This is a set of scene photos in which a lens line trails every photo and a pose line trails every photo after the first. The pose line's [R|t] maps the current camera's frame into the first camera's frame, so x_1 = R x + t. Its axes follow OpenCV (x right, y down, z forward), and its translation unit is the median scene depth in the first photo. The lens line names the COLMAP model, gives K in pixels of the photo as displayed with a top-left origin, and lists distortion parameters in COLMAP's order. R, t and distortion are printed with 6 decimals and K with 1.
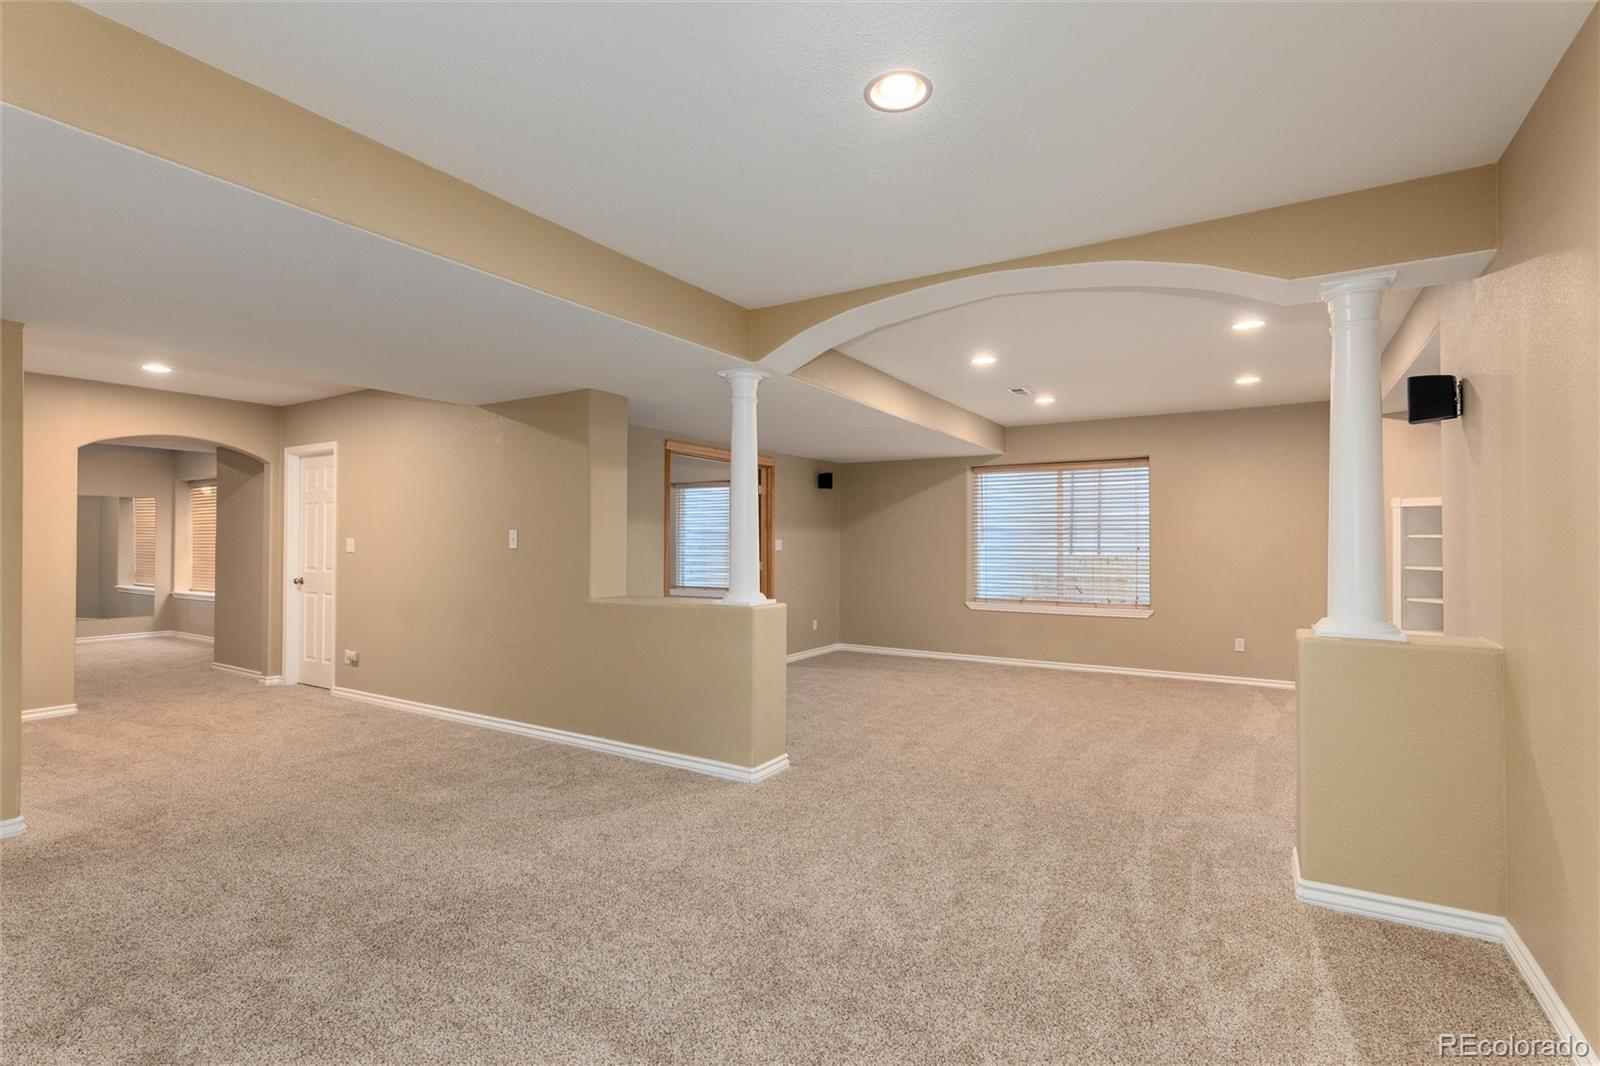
lens RADIAL K [[761.1, 0, 796.7], [0, 761.1, 532.0], [0, 0, 1]] dist [-0.001207, 0.000216]
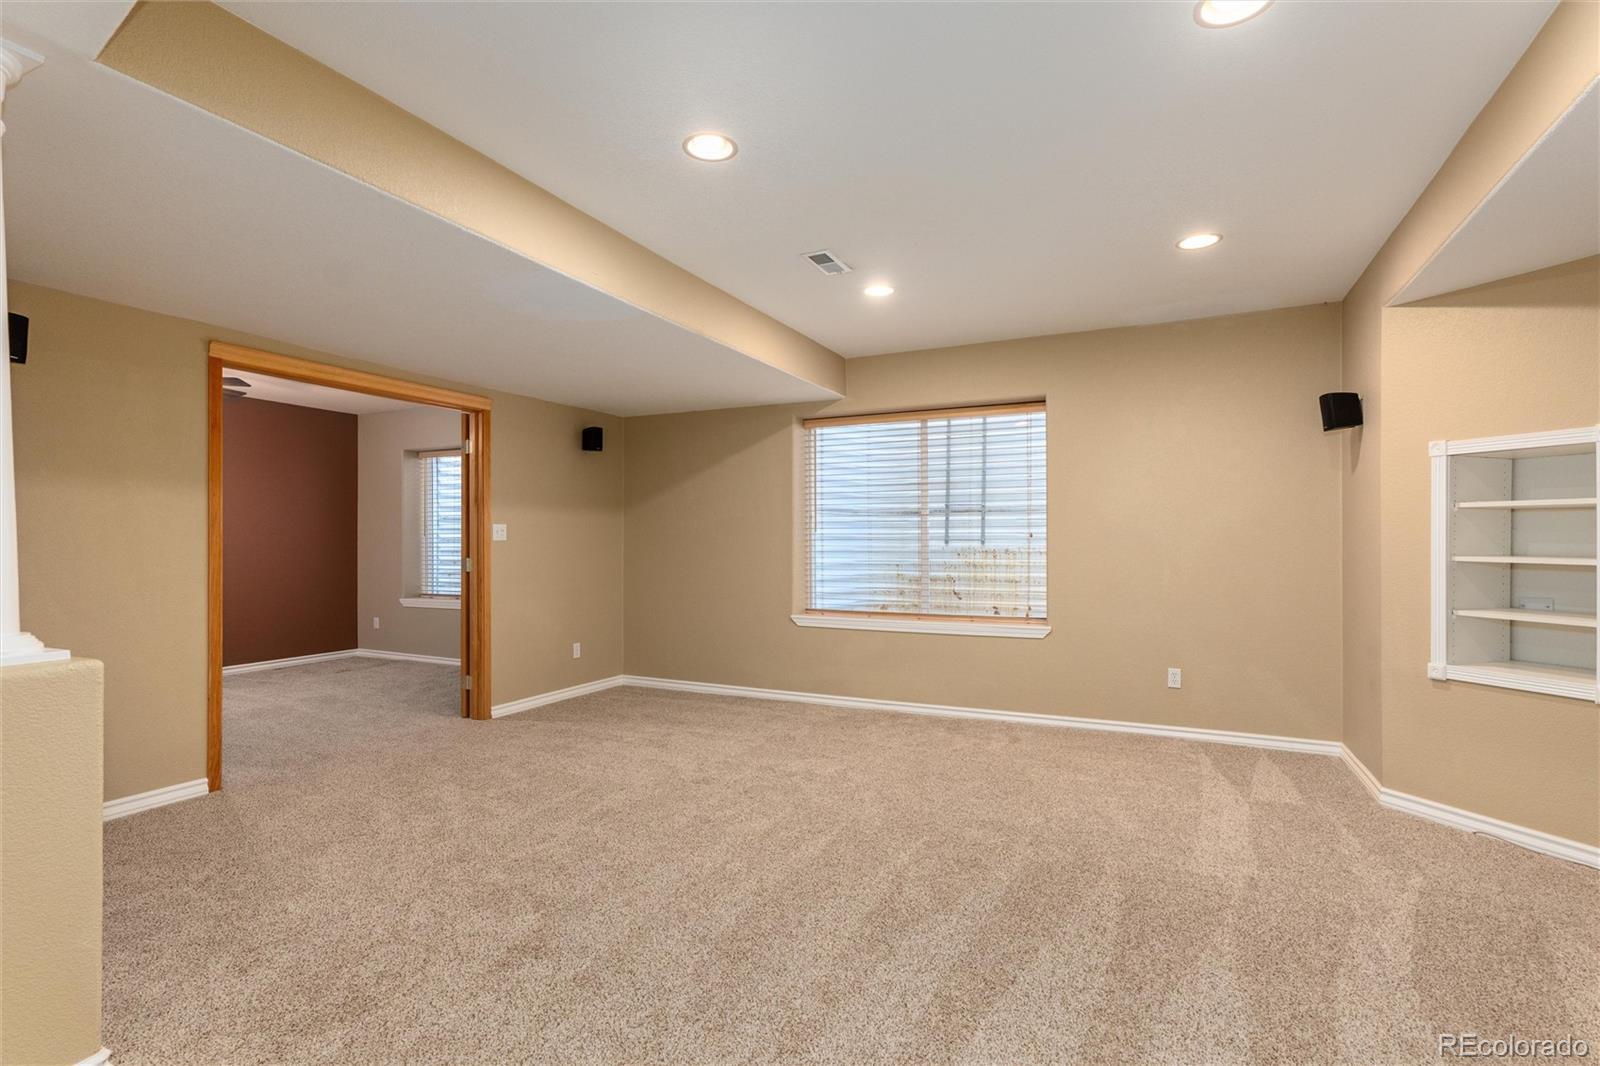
lens RADIAL K [[761.1, 0, 802.9], [0, 761.1, 540.1], [0, 0, 1]] dist [-0.001207, 0.000216]
pose [[0.994549, -0.004262, 0.104184, 0.166065], [0.003106, 0.999932, 0.011254, 0.017054], [-0.104225, -0.010869, 0.994494, 0.325793]]
